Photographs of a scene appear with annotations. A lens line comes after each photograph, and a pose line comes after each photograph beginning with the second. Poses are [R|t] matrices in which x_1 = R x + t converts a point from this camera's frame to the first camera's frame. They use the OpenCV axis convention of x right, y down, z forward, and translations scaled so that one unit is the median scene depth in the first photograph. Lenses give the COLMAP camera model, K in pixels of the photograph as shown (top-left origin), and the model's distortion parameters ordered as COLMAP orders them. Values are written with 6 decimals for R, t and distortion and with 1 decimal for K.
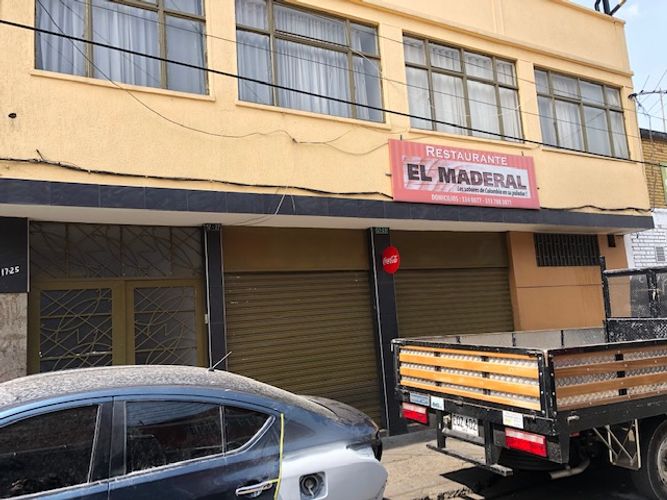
lens RADIAL K [[548.6, 0, 334.0], [0, 548.6, 244.3], [0, 0, 1]] dist [0.063936, -0.095700]
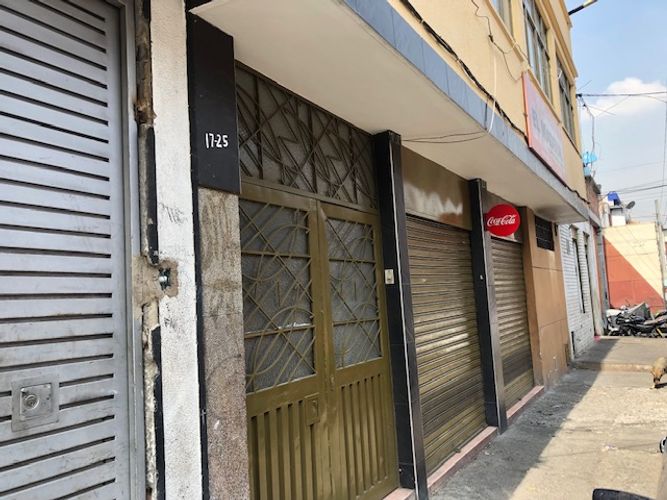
lens RADIAL K [[548.6, 0, 334.0], [0, 548.6, 244.3], [0, 0, 1]] dist [0.063936, -0.095700]
pose [[0.870709, 0.071267, 0.486608, -0.522150], [-0.073259, 0.997201, -0.014961, 0.096606], [-0.486312, -0.022621, 0.873492, 0.406117]]
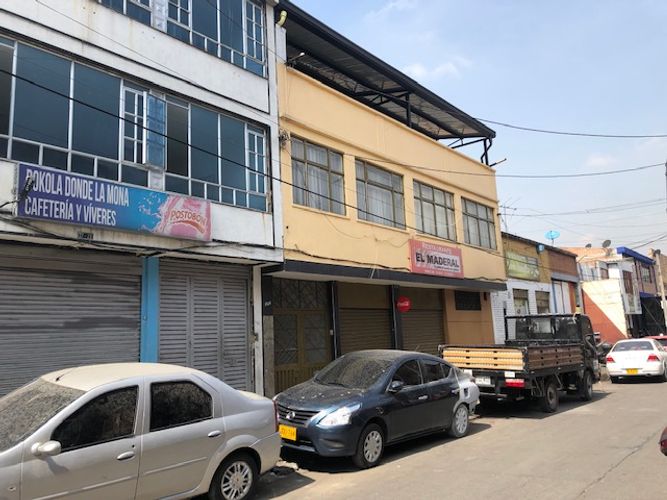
lens RADIAL K [[548.6, 0, 334.0], [0, 548.6, 244.3], [0, 0, 1]] dist [0.063936, -0.095700]
pose [[0.936373, 0.086872, 0.340087, -0.757421], [-0.071264, 0.995761, -0.058145, -0.046829], [-0.343697, 0.030210, 0.938595, -0.643895]]
